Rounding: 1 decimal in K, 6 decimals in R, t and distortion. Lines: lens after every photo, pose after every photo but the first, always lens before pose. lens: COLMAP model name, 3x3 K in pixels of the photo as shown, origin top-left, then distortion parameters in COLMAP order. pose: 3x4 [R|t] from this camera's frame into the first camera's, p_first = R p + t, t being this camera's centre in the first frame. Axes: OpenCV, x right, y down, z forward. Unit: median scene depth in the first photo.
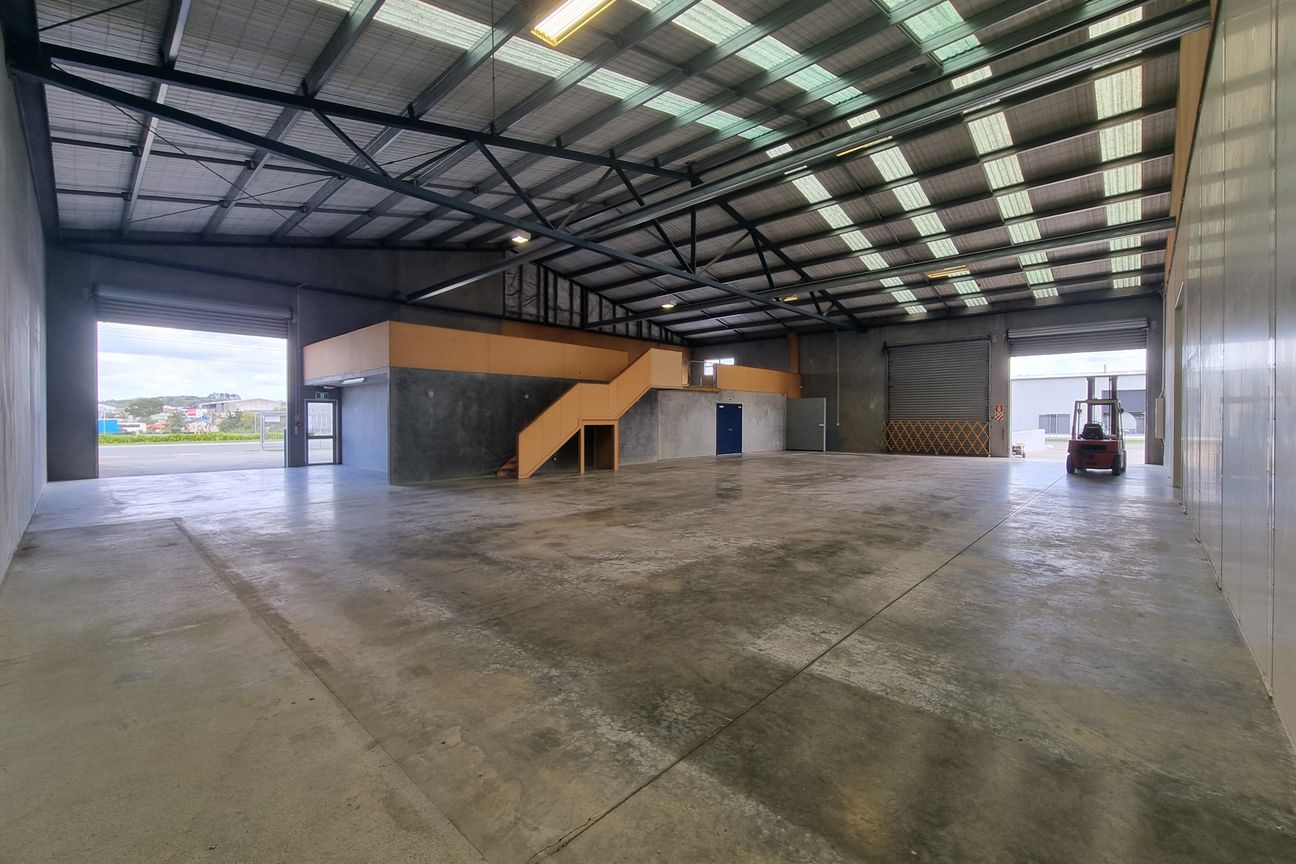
lens RADIAL K [[533.8, 0, 642.2], [0, 533.8, 409.2], [0, 0, 1]] dist [-0.010288, -0.000172]
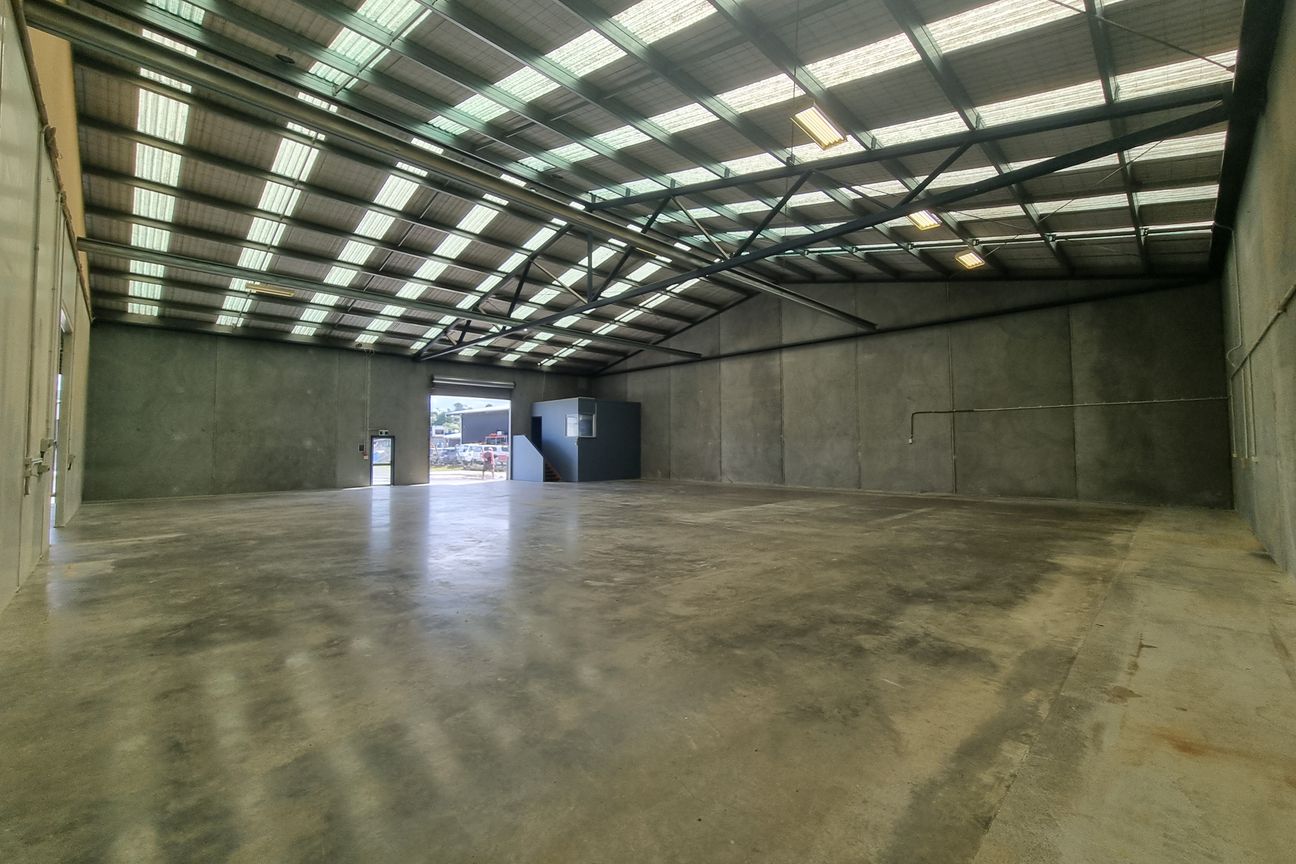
lens RADIAL K [[542.0, 0, 646.6], [0, 542.0, 447.8], [0, 0, 1]] dist [-0.000534, -0.000007]
pose [[0.001188, -0.002268, 0.999997, -0.291810], [-0.011527, 0.999931, 0.002282, 0.003223], [-0.999933, -0.011530, 0.001162, 0.281092]]
